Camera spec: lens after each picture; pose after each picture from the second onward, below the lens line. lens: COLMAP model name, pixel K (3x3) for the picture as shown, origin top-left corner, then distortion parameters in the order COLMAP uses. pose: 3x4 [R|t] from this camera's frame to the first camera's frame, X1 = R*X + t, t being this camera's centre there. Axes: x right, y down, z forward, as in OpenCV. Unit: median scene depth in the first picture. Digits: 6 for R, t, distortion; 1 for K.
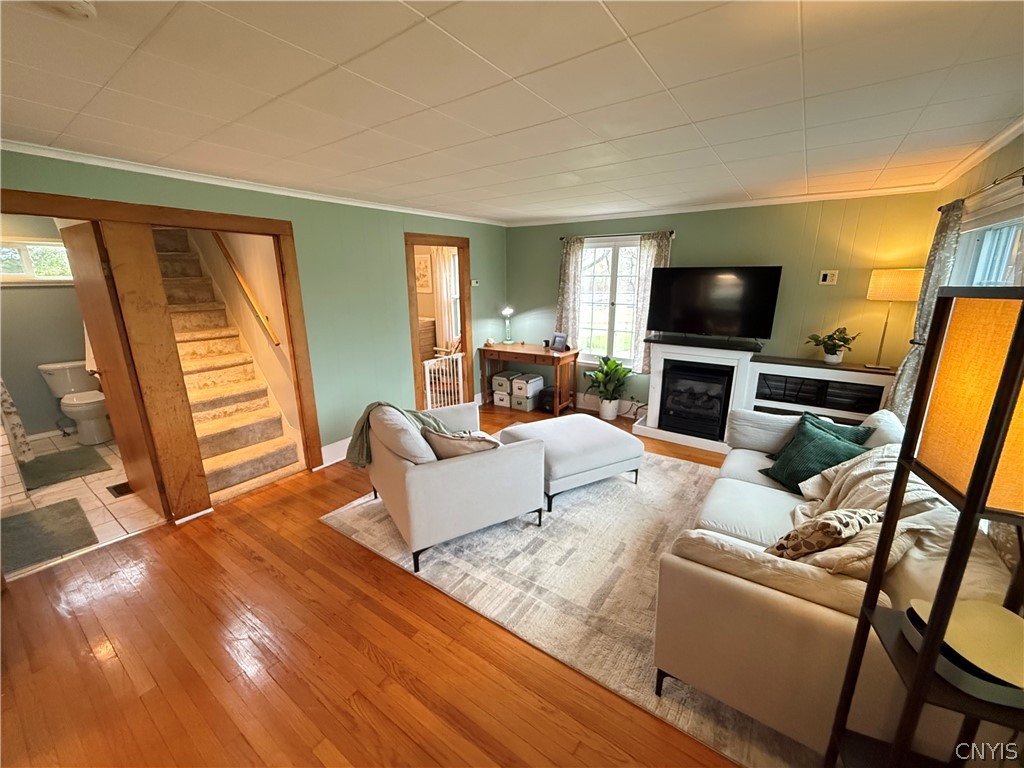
lens RADIAL K [[407.9, 0, 510.2], [0, 407.9, 383.5], [0, 0, 1]] dist [0.001046, -0.000160]
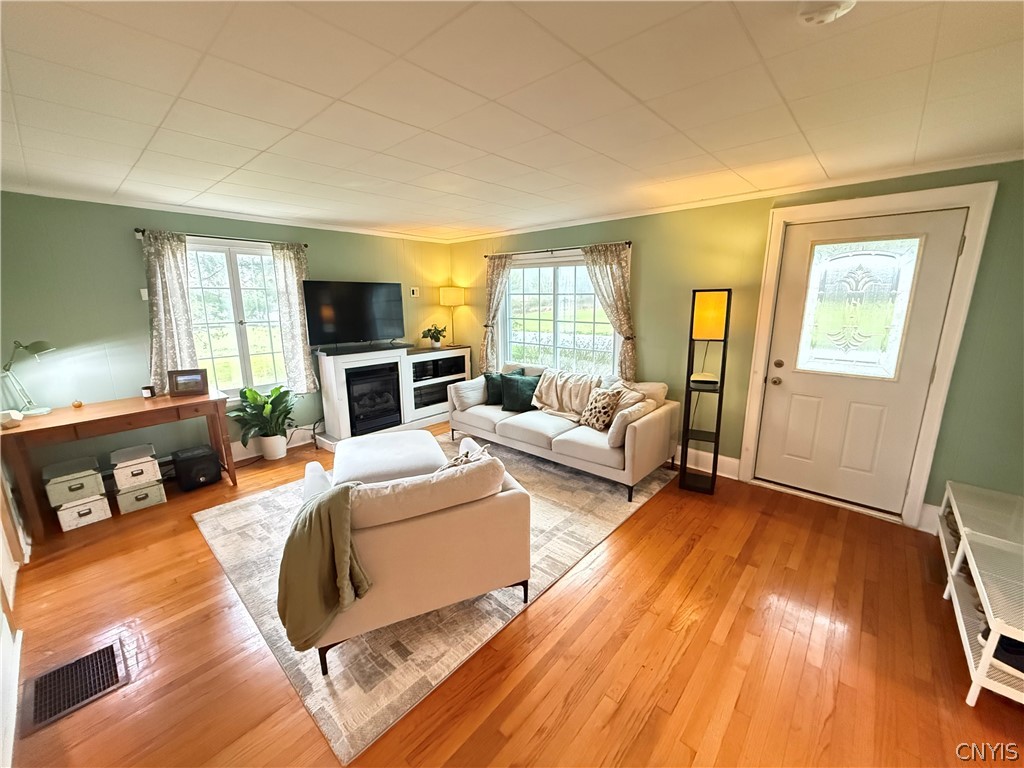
lens RADIAL K [[407.9, 0, 510.2], [0, 407.9, 383.5], [0, 0, 1]] dist [0.001046, -0.000160]
pose [[0.114311, -0.204860, 0.972093, -0.623845], [0.252560, 0.952351, 0.171000, -0.103300], [-0.960805, 0.225965, 0.160604, 0.474206]]
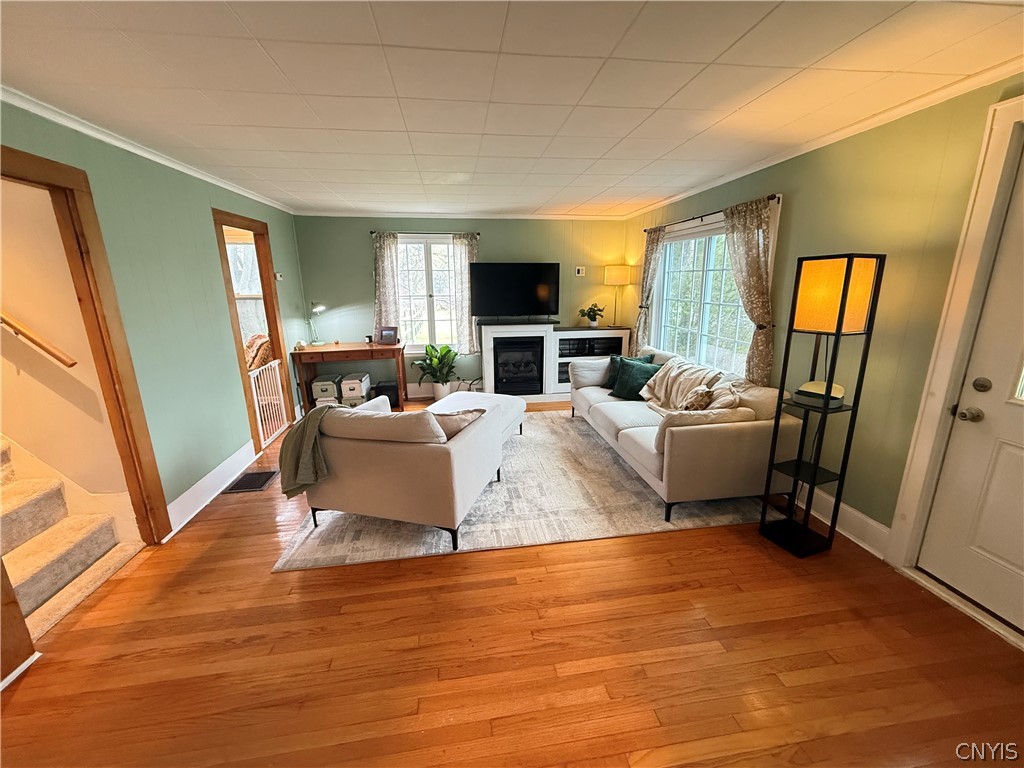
lens RADIAL K [[407.0, 0, 509.3], [0, 407.0, 383.1], [0, 0, 1]] dist [0.001439, -0.000234]
pose [[0.727496, -0.168632, 0.665066, -0.448368], [0.177780, 0.982551, 0.054664, 0.015753], [-0.662680, 0.078468, 0.744781, 0.079914]]
